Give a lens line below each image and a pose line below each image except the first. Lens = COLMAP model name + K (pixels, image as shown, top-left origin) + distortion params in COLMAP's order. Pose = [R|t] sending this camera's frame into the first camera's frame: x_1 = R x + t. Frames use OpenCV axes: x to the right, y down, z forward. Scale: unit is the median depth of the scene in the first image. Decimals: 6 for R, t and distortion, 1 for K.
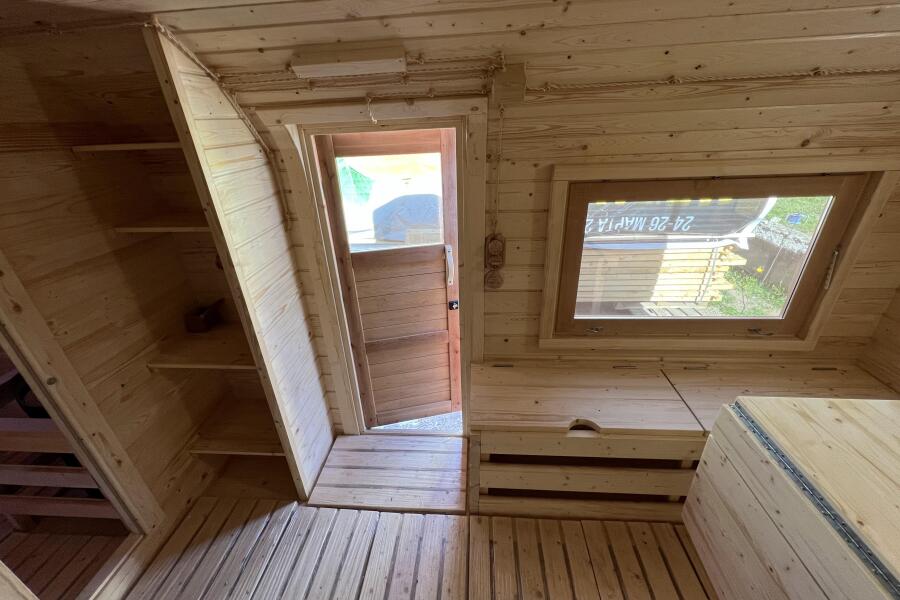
lens RADIAL K [[359.4, 0, 447.8], [0, 359.4, 297.6], [0, 0, 1]] dist [-0.001731, 0.000161]
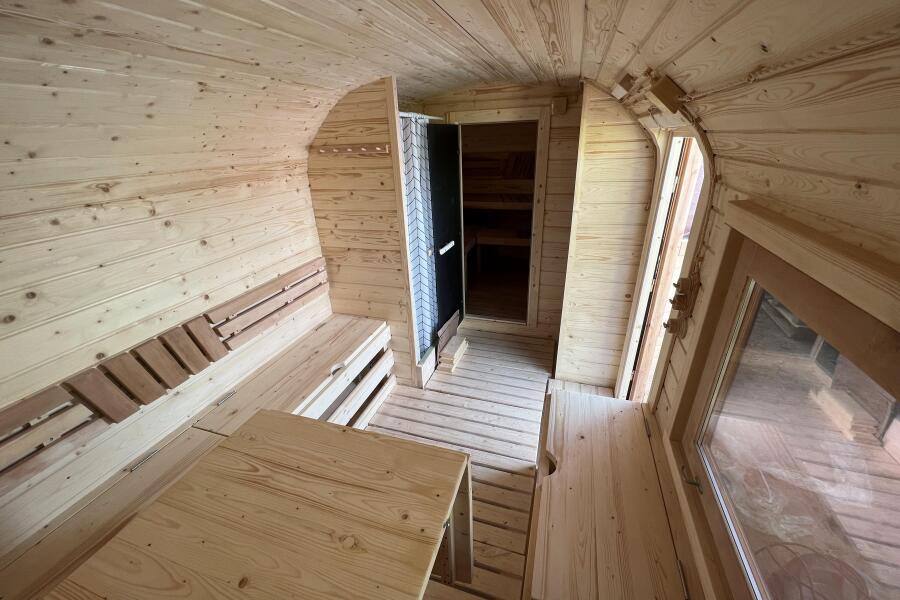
lens RADIAL K [[358.8, 0, 447.7], [0, 358.8, 297.5], [0, 0, 1]] dist [-0.001616, 0.000398]
pose [[-0.238381, 0.440556, -0.865497, 0.873719], [-0.385076, 0.775261, 0.500685, -0.285530], [0.891566, 0.452636, -0.015160, 0.486200]]
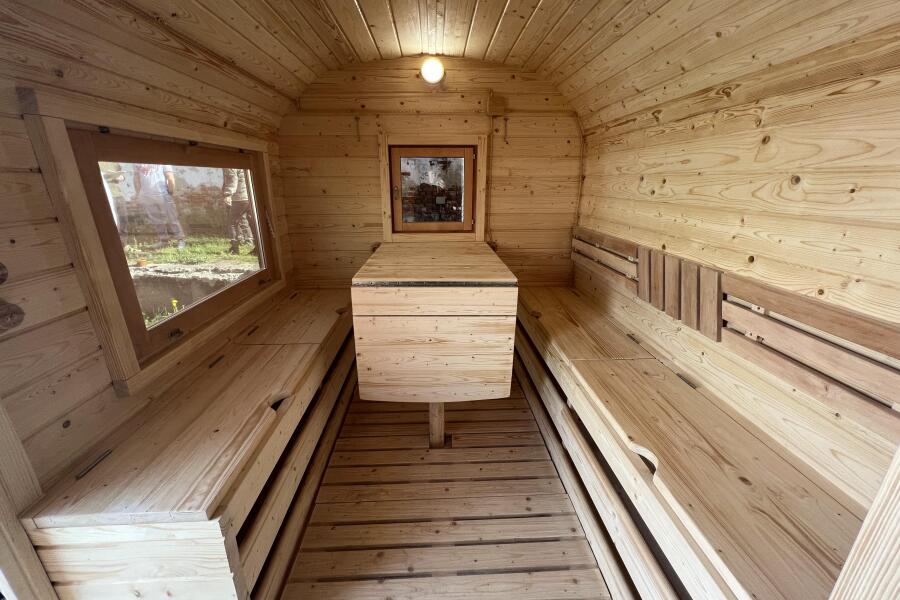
lens RADIAL K [[358.3, 0, 447.6], [0, 358.3, 297.3], [0, 0, 1]] dist [0.000138, -0.000152]
pose [[-0.115742, -0.268349, 0.956343, -0.371281], [0.444437, 0.847065, 0.291474, 0.057568], [-0.888301, 0.458770, 0.021223, 0.411600]]
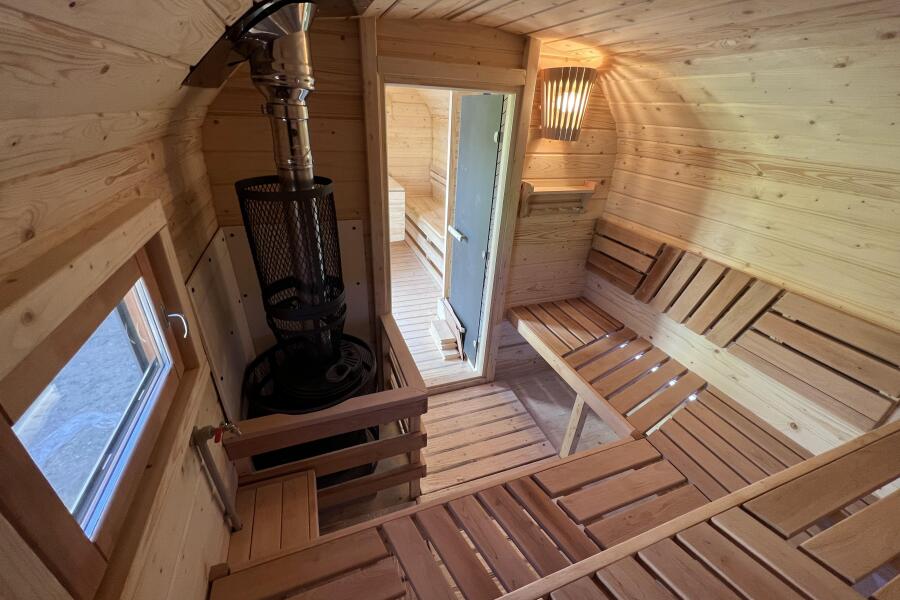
lens RADIAL K [[358.8, 0, 447.7], [0, 358.8, 297.5], [0, 0, 1]] dist [-0.001616, 0.000398]
pose [[-0.414157, -0.410571, 0.812346, -1.728896], [0.376388, 0.735353, 0.563550, -0.301889], [-0.828738, 0.539155, -0.150017, 0.728774]]
